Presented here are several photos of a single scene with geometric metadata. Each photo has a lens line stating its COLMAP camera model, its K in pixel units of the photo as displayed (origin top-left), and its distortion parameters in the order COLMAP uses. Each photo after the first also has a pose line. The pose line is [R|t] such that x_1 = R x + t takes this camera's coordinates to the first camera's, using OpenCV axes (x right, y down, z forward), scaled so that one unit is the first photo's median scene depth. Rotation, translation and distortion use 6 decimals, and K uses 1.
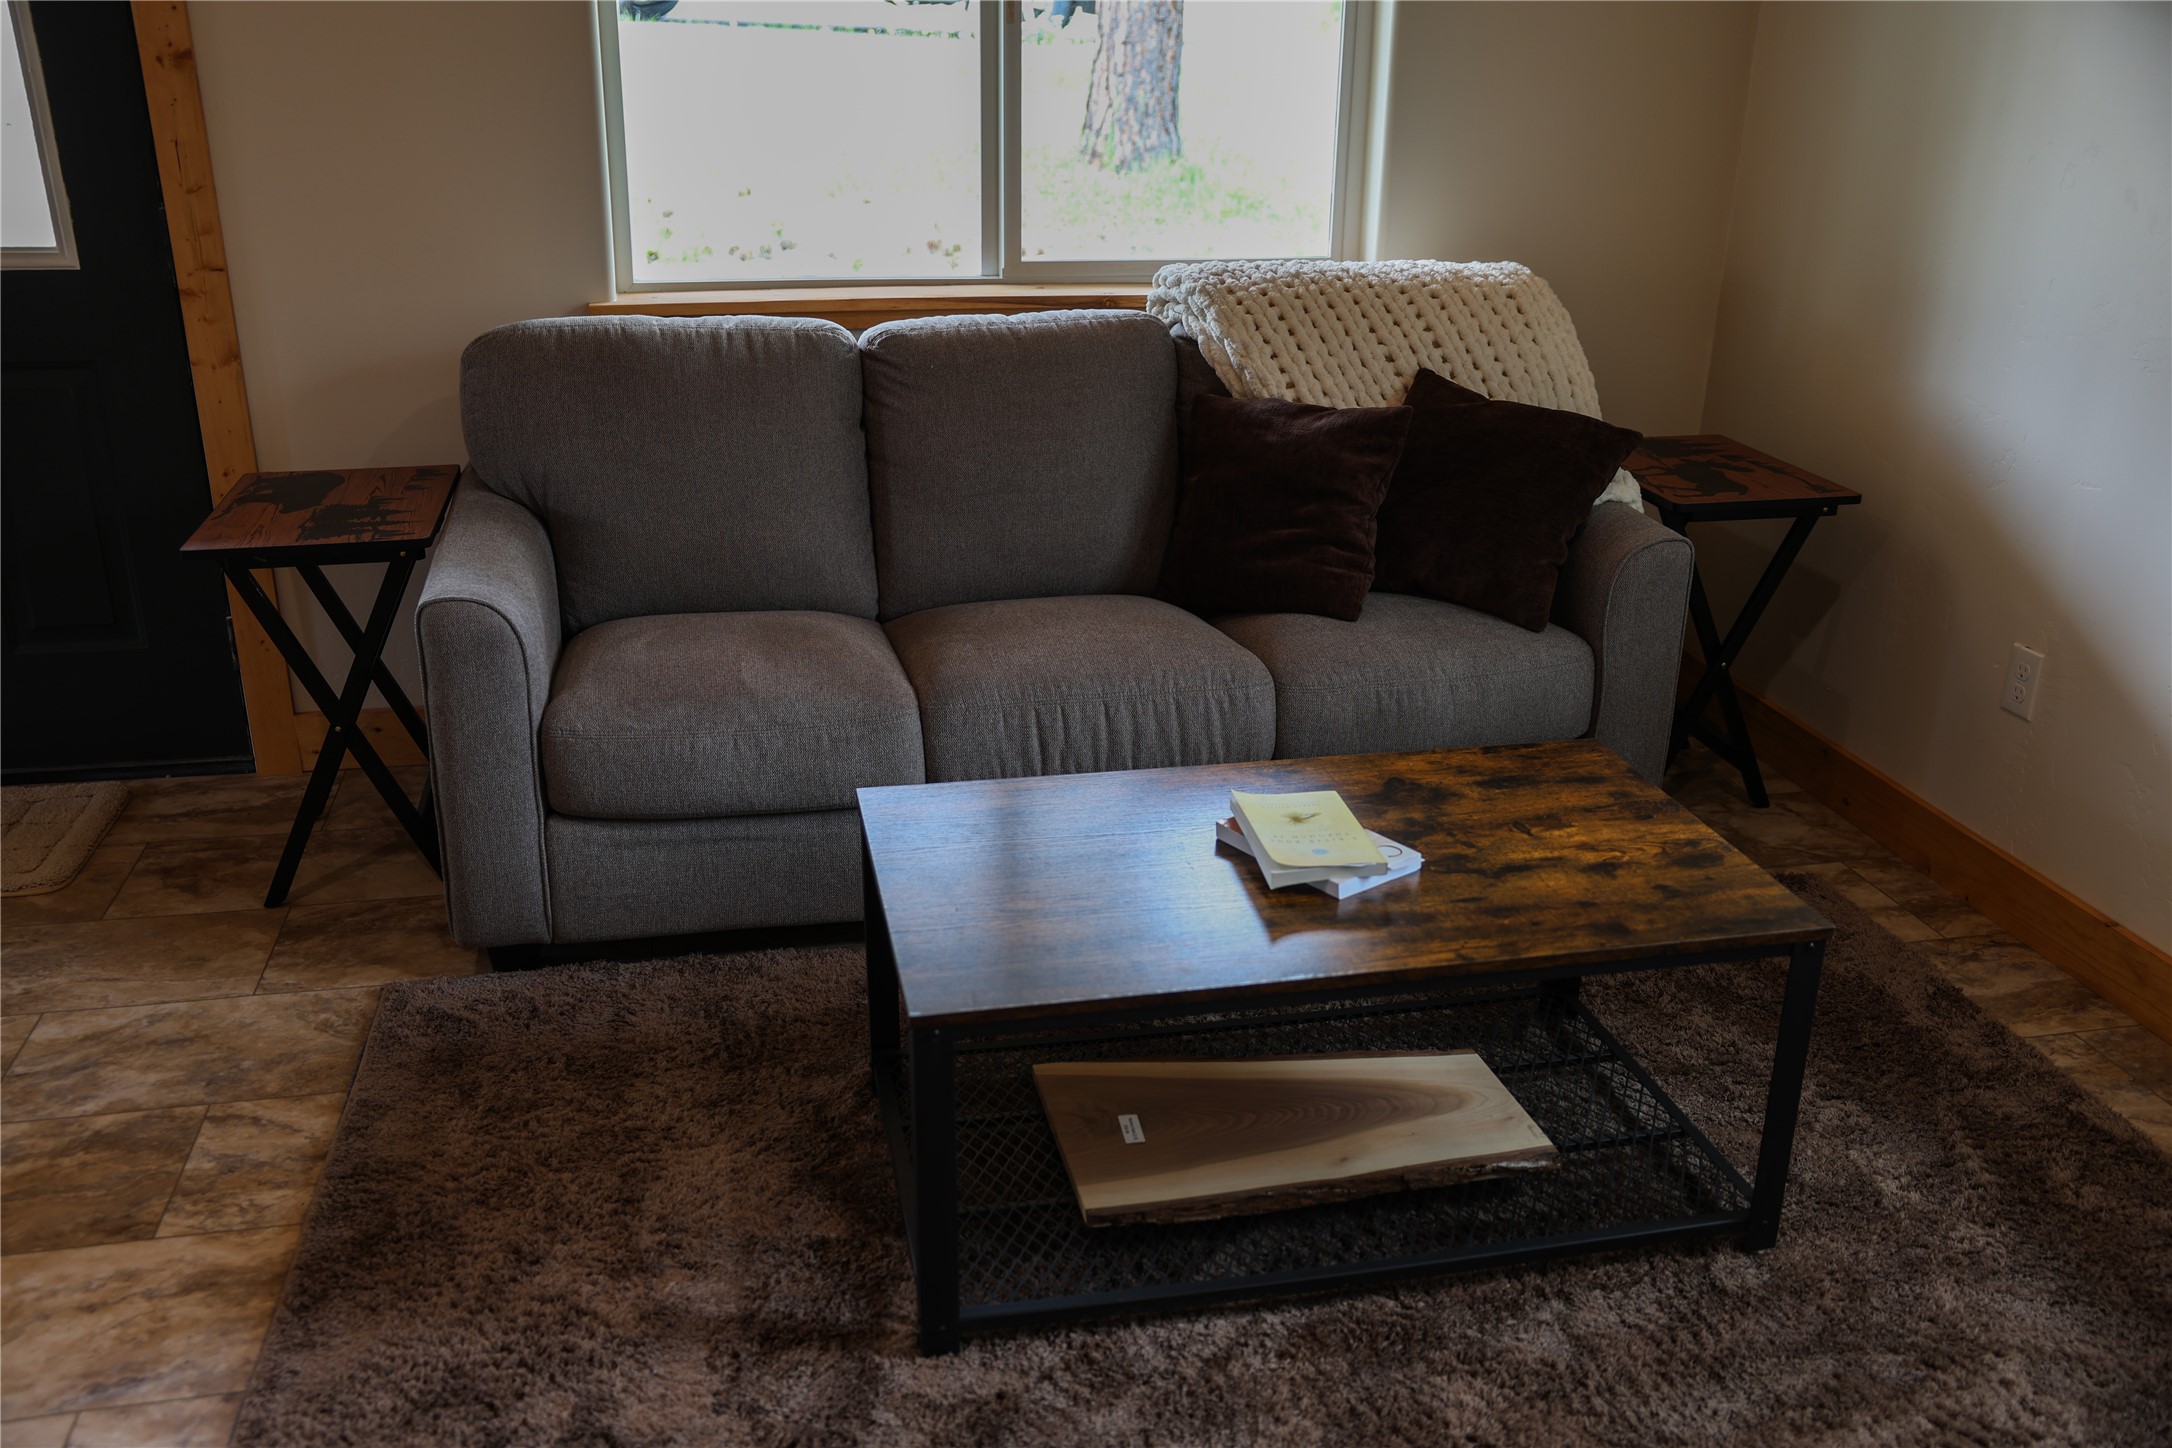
lens RADIAL K [[1828.6, 0, 1086.0], [0, 1828.6, 724.0], [0, 0, 1]] dist [-0.017703, -0.005010]
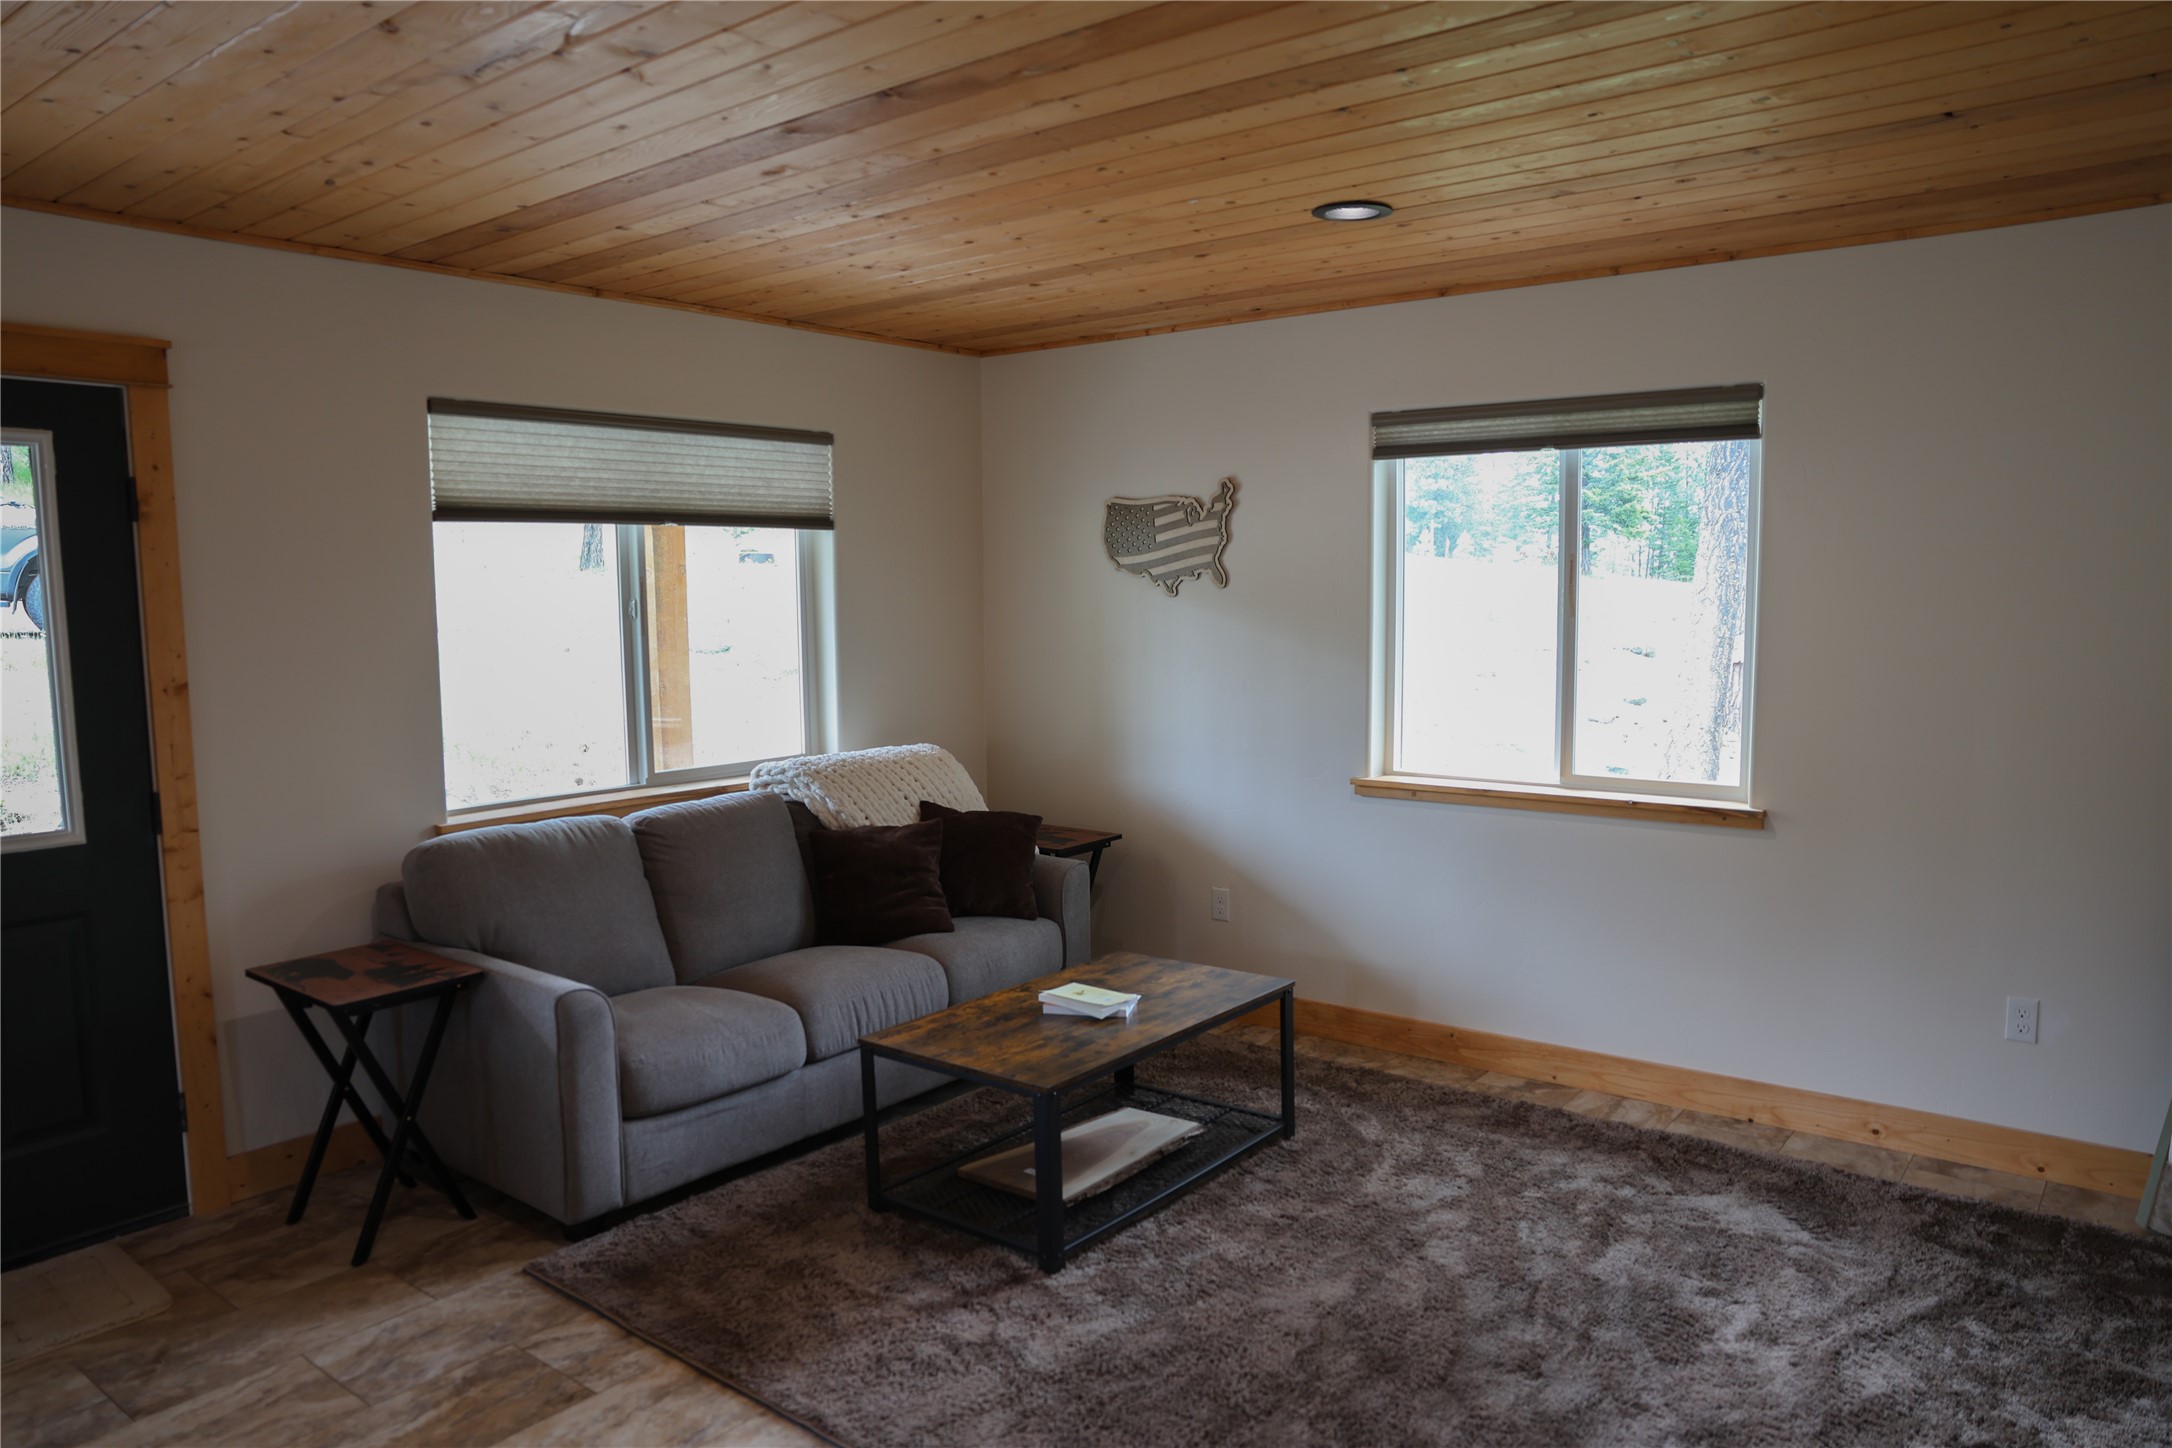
lens RADIAL K [[1480.3, 0, 1077.4], [0, 1480.3, 742.1], [0, 0, 1]] dist [-0.110019, 0.089976]
pose [[0.768807, -0.093289, 0.632639, -0.749613], [0.255601, 0.951668, -0.170284, 0.052512], [-0.586177, 0.292619, 0.755494, -0.287196]]
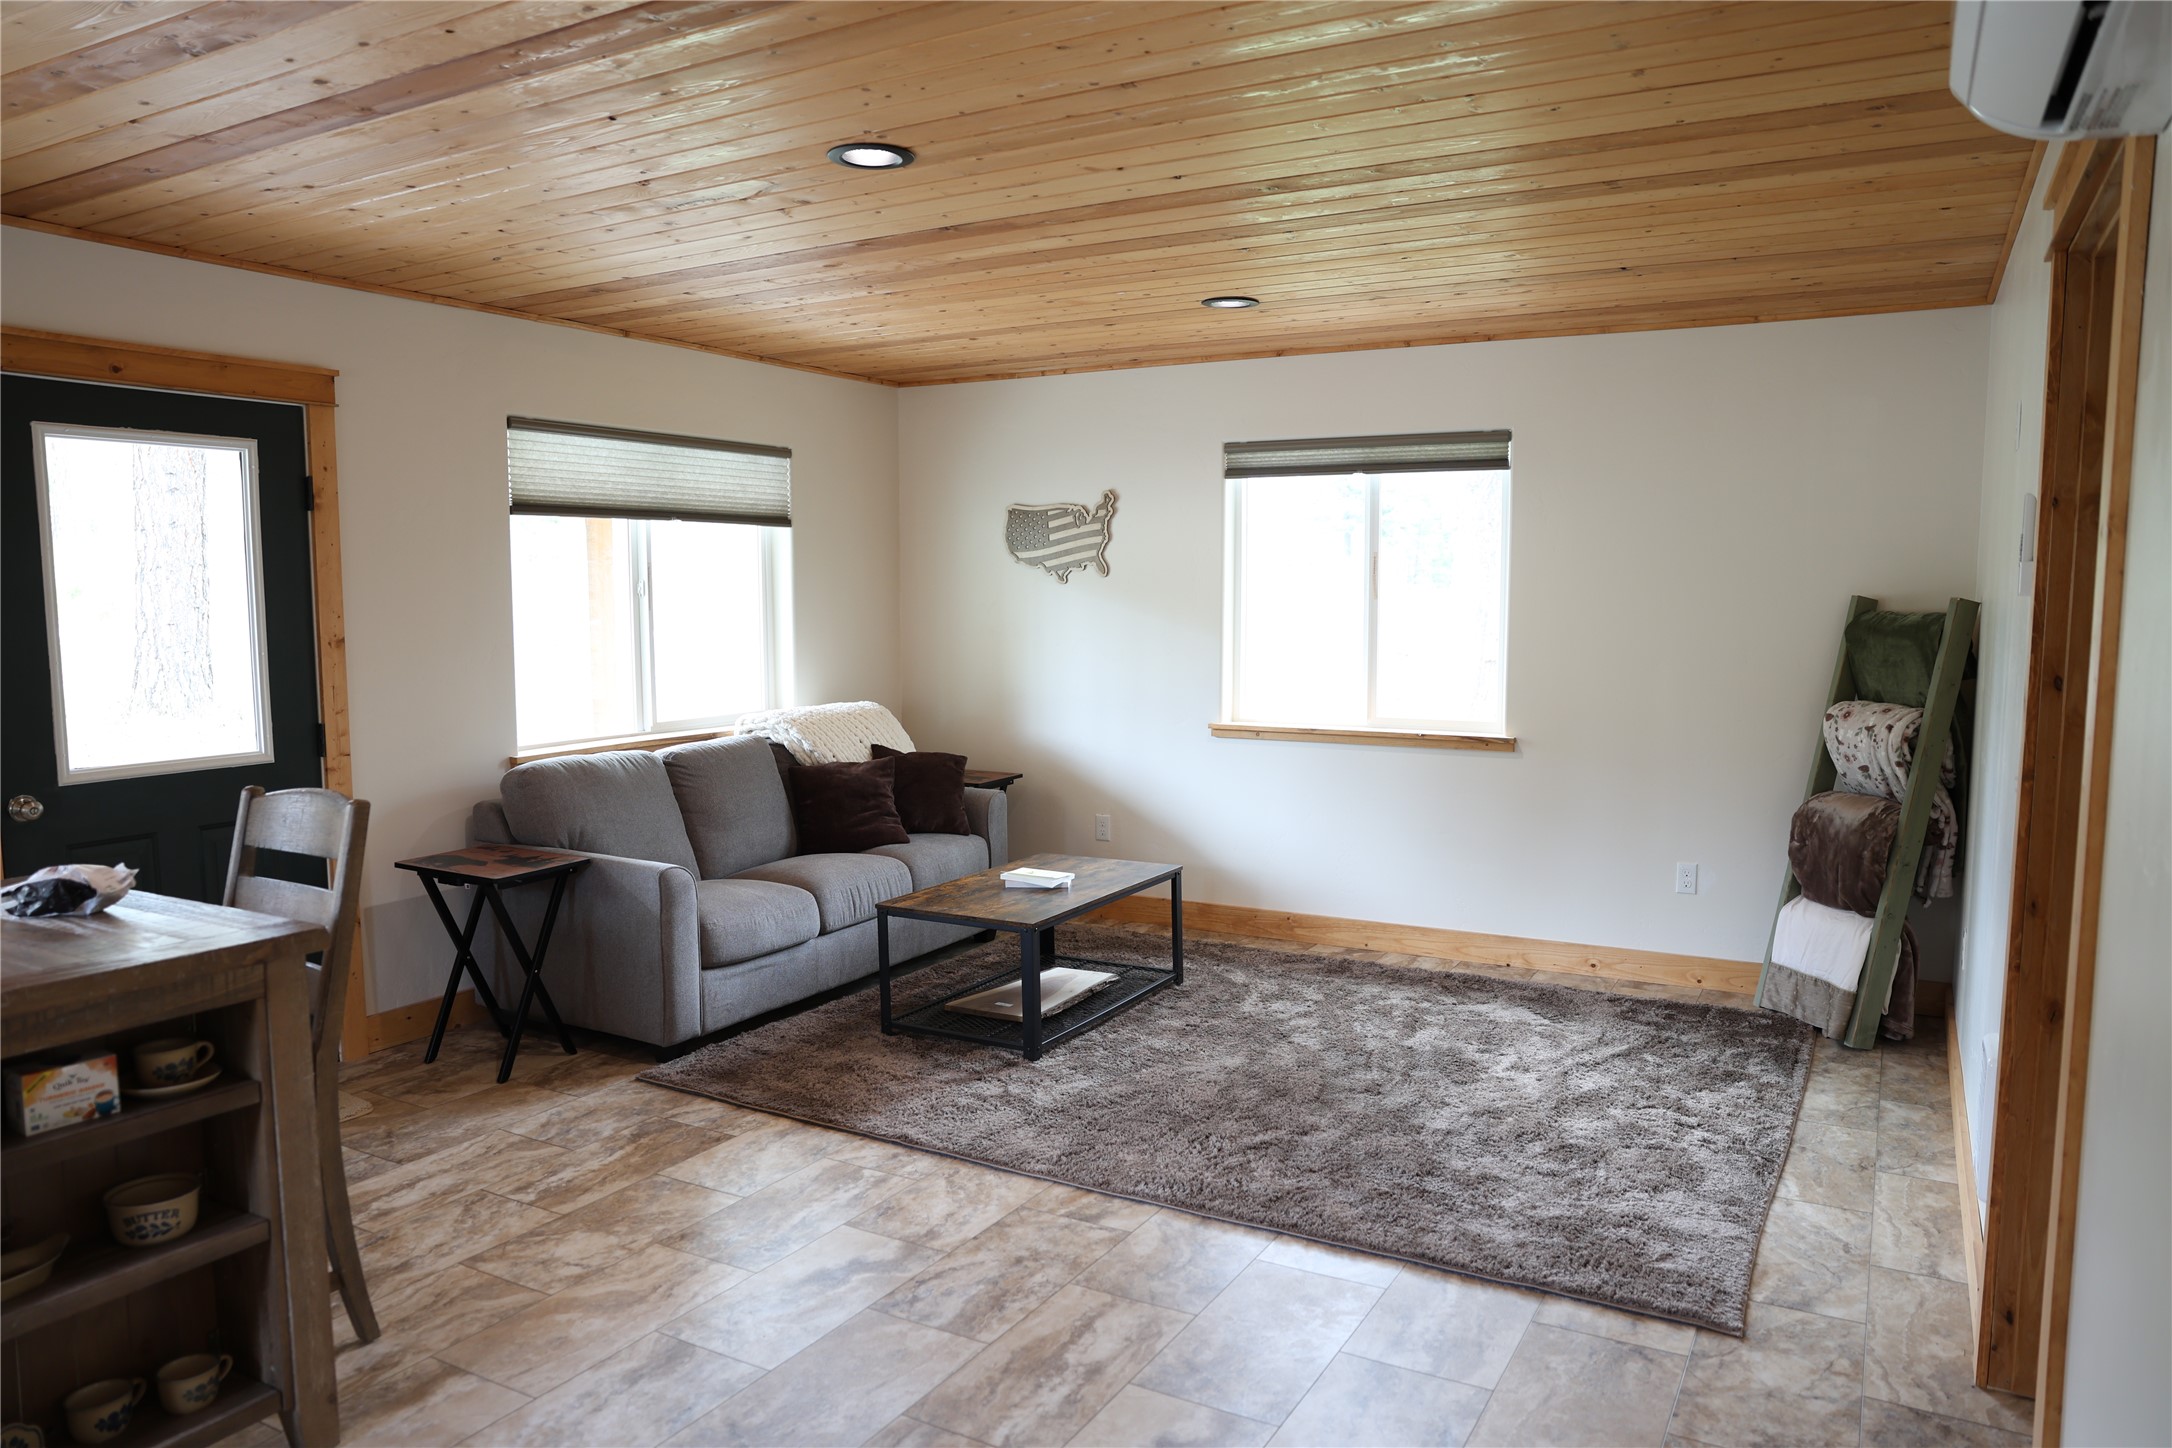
lens RADIAL K [[1480.3, 0, 1077.4], [0, 1480.3, 742.1], [0, 0, 1]] dist [-0.110019, 0.089976]
pose [[0.661483, -0.096261, 0.743757, -1.219509], [0.286241, 0.949057, -0.131745, 0.145983], [-0.693186, 0.300040, 0.655339, -0.482486]]
